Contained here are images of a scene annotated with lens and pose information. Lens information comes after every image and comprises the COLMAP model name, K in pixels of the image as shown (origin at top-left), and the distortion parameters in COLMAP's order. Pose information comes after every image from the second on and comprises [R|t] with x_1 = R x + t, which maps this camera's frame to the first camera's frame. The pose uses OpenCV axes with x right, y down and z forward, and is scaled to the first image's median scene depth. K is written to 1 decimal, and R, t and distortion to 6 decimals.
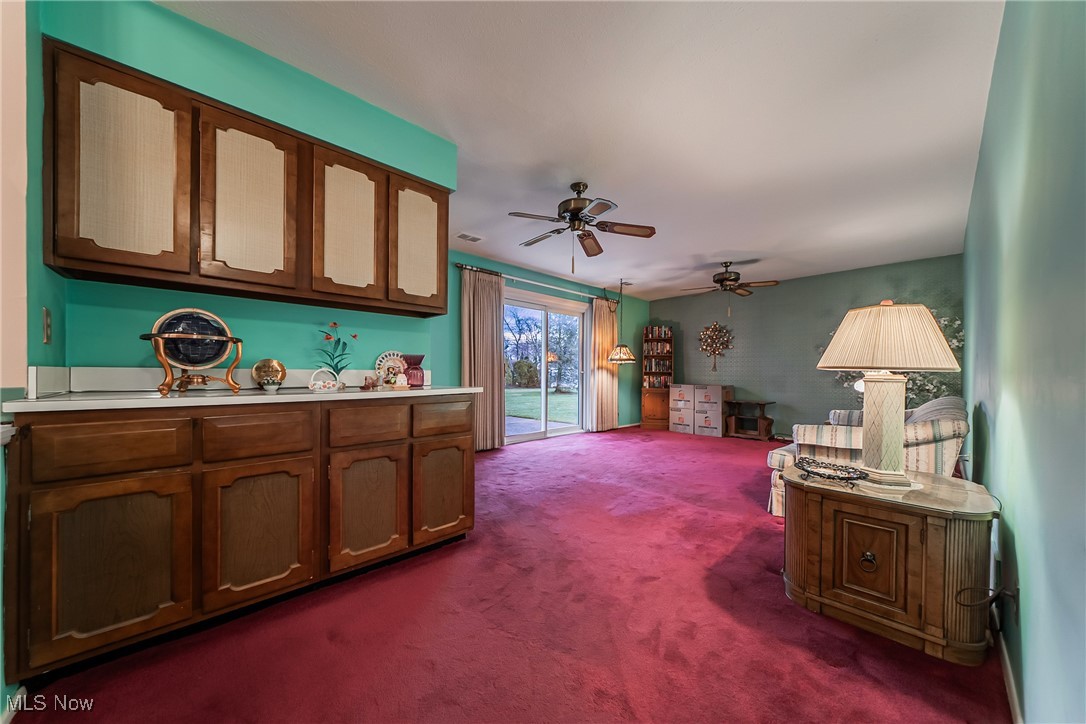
lens RADIAL K [[376.9, 0, 544.1], [0, 376.9, 376.8], [0, 0, 1]] dist [0.000079, -0.000003]
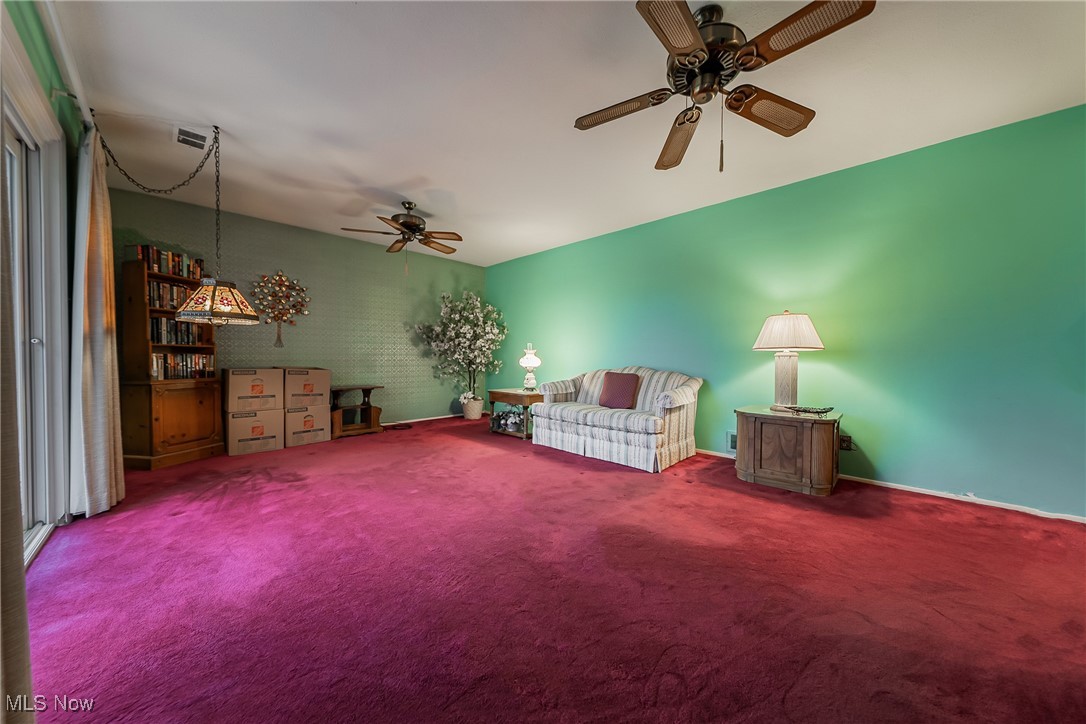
lens RADIAL K [[372.2, 0, 543.0], [0, 372.2, 362.0], [0, 0, 1]] dist [0.000180, 0.000002]
pose [[-0.038960, -0.021577, 0.999008, -0.215067], [0.003996, 0.999755, 0.021749, -0.000159], [-0.999233, 0.004839, -0.038864, 0.580115]]
